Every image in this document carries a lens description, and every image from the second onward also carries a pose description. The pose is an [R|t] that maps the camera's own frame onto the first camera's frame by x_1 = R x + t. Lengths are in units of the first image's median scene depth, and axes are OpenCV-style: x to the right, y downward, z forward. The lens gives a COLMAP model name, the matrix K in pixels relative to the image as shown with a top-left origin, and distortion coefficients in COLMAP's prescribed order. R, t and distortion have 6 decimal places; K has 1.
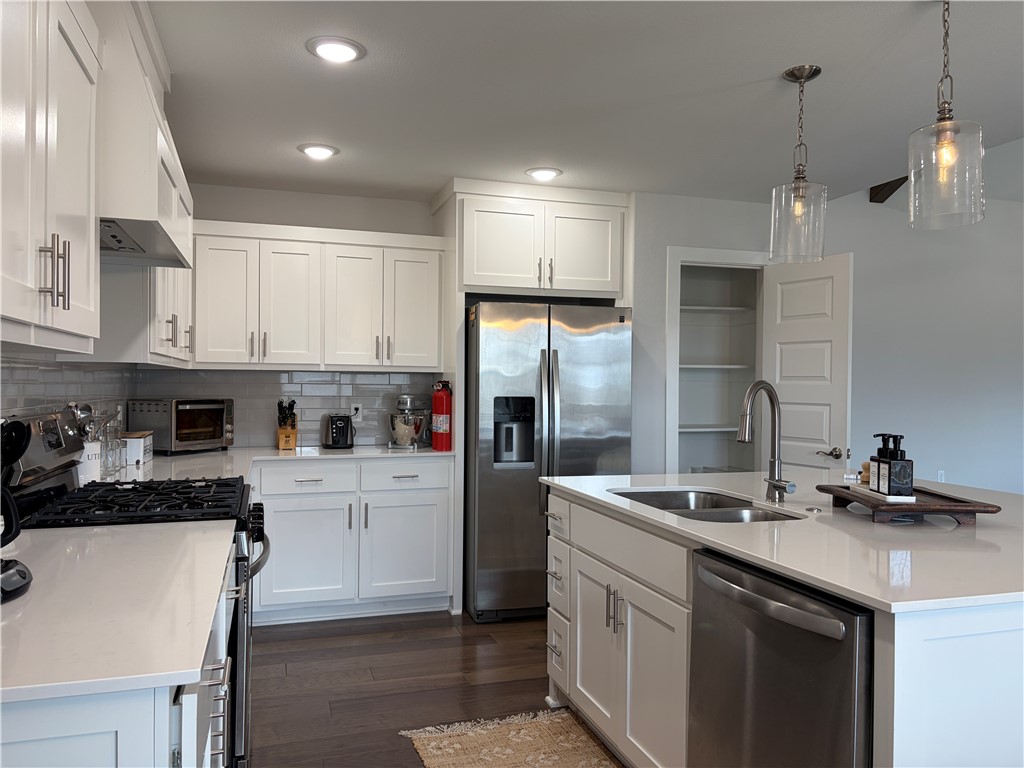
lens RADIAL K [[762.8, 0, 511.2], [0, 762.8, 389.3], [0, 0, 1]] dist [0.010733, -0.015325]
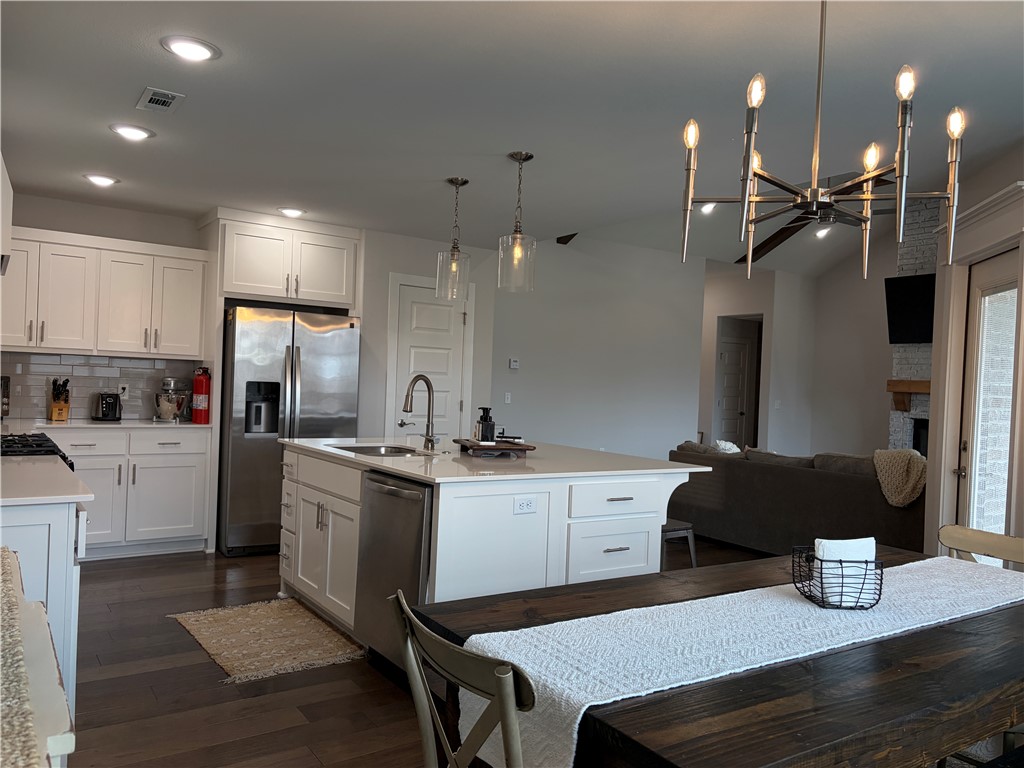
lens RADIAL K [[762.8, 0, 522.4], [0, 762.8, 387.6], [0, 0, 1]] dist [0.010733, -0.015325]
pose [[0.949443, 0.027546, 0.312730, 0.016769], [-0.029537, 0.999562, 0.001628, 0.004780], [-0.312548, -0.010783, 0.949841, -0.367740]]
